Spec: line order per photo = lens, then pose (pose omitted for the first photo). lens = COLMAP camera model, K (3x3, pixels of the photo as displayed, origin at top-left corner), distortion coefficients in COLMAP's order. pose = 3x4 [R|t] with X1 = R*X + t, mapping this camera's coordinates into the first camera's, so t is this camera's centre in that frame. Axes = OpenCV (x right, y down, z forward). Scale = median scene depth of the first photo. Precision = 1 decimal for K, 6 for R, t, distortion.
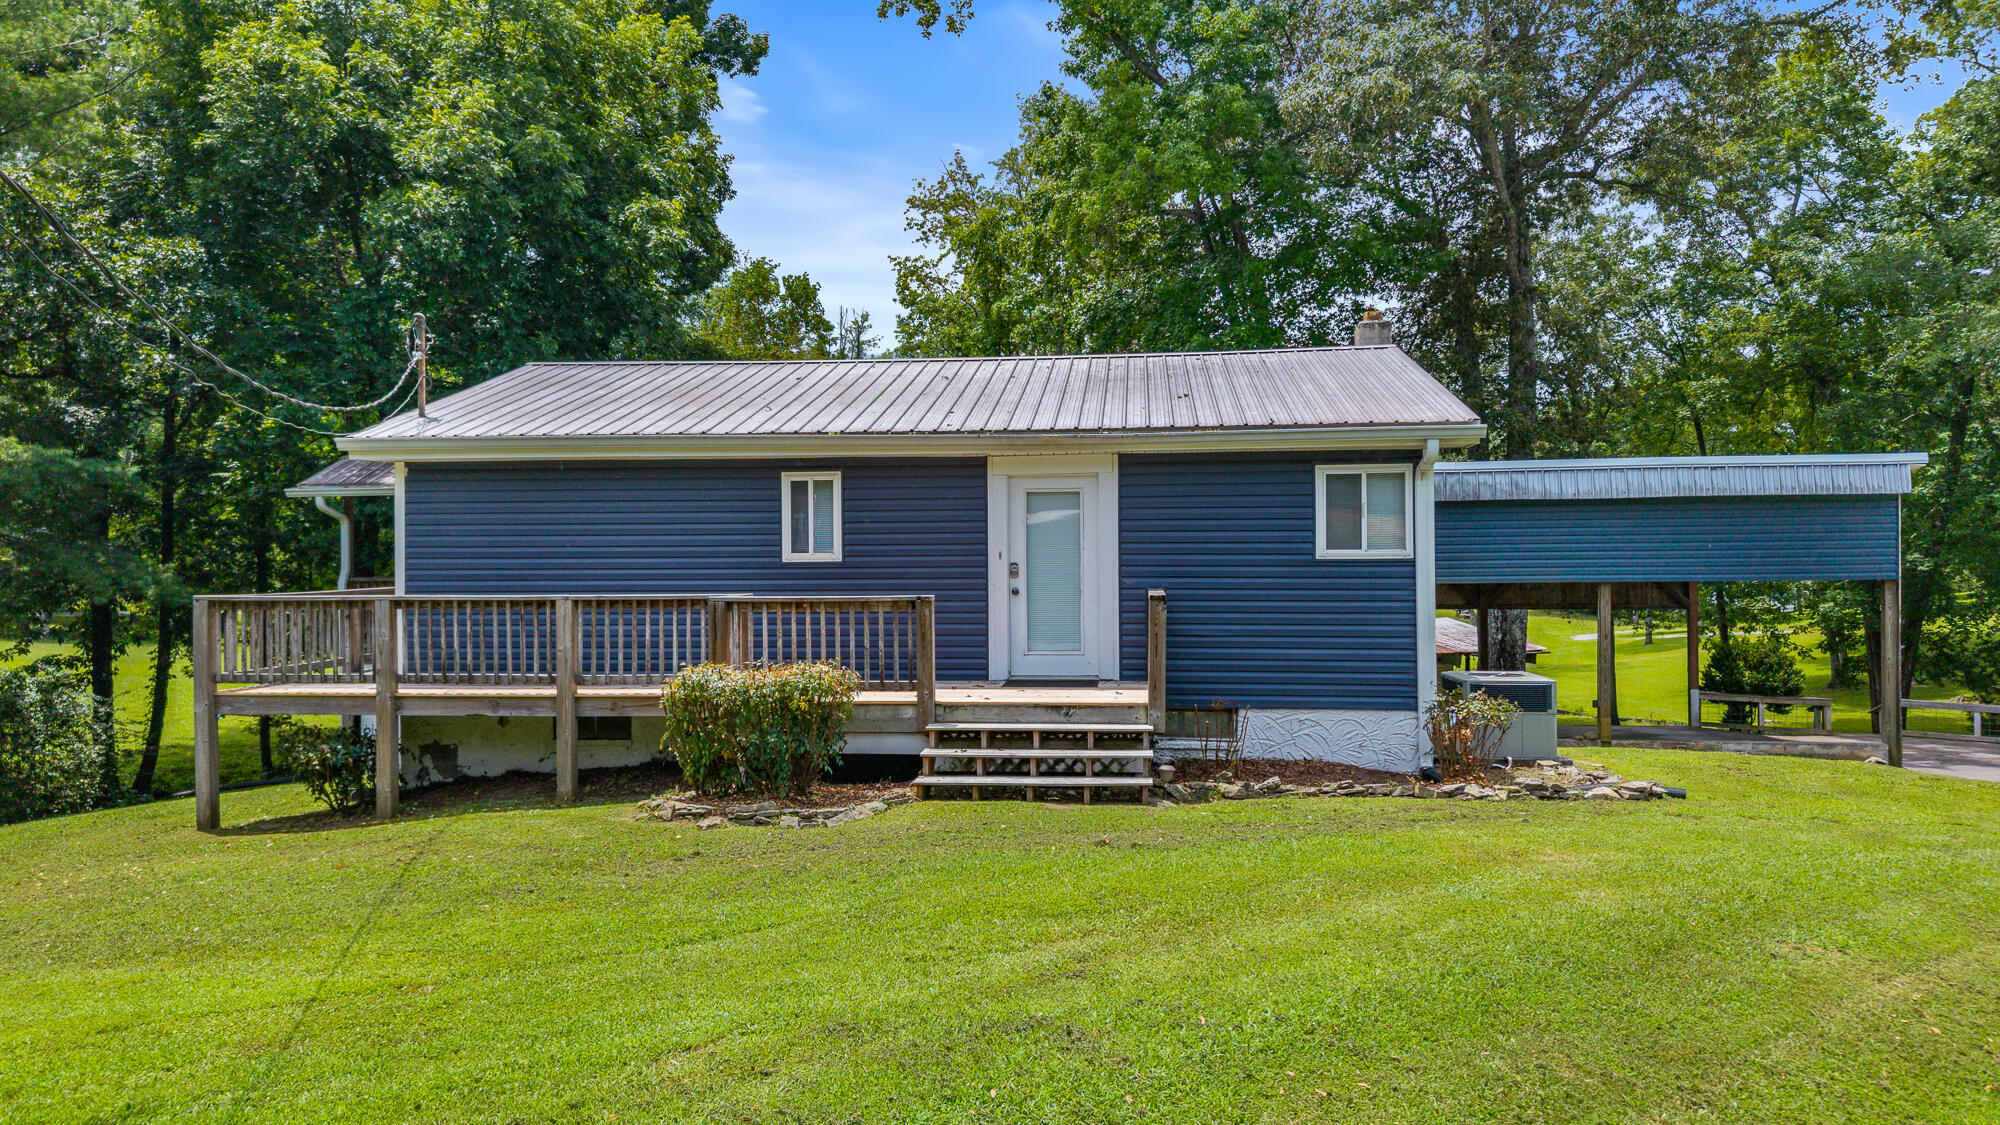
lens RADIAL K [[1480.0, 0, 997.9], [0, 1480.0, 516.7], [0, 0, 1]] dist [-0.000577, -0.143639]
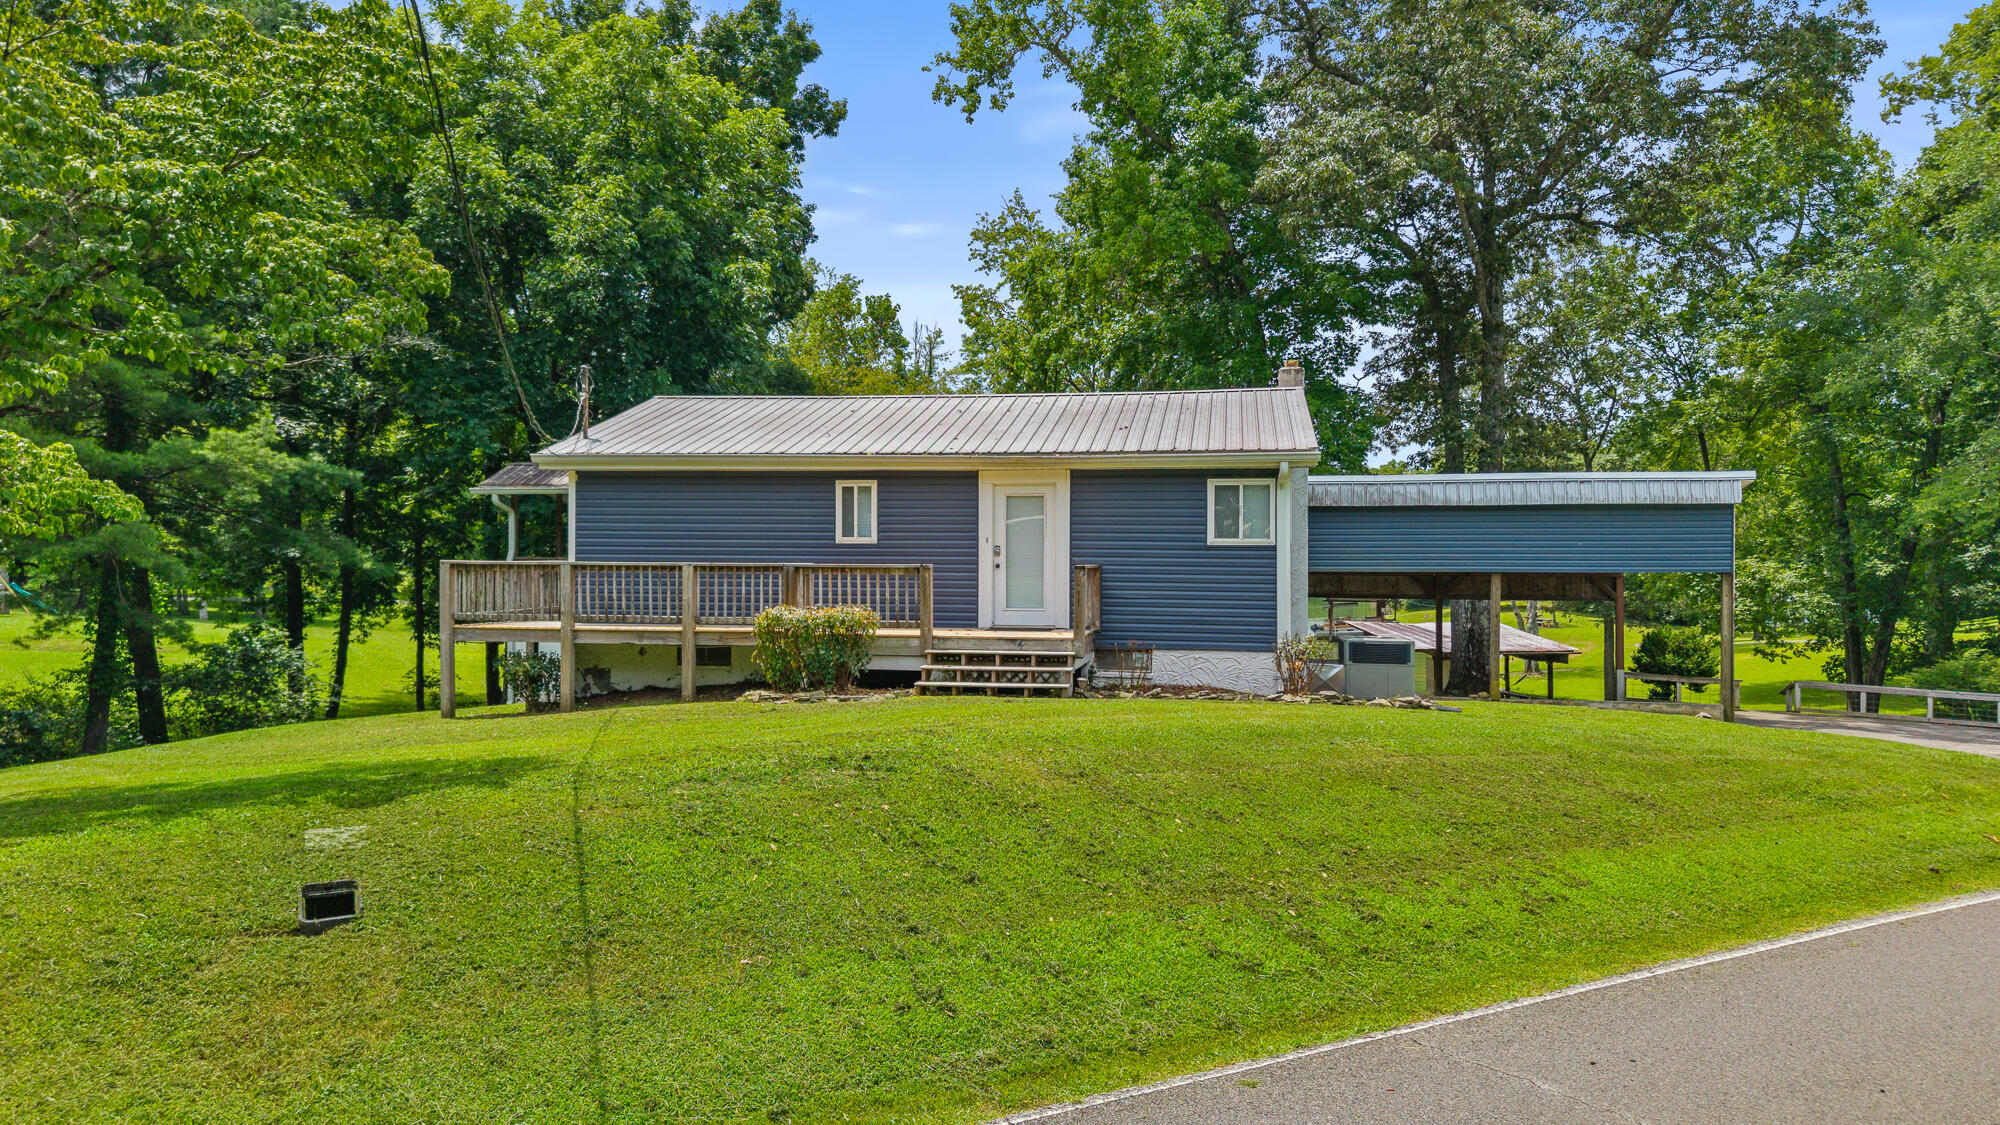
lens RADIAL K [[1392.0, 0, 1000.0], [0, 1392.0, 562.5], [0, 0, 1]] dist [-0.002342, -0.000037]
pose [[0.998849, 0.011652, -0.046536, 0.072779], [-0.010190, 0.999451, 0.031532, 0.004994], [0.046878, -0.031021, 0.998419, -0.327273]]
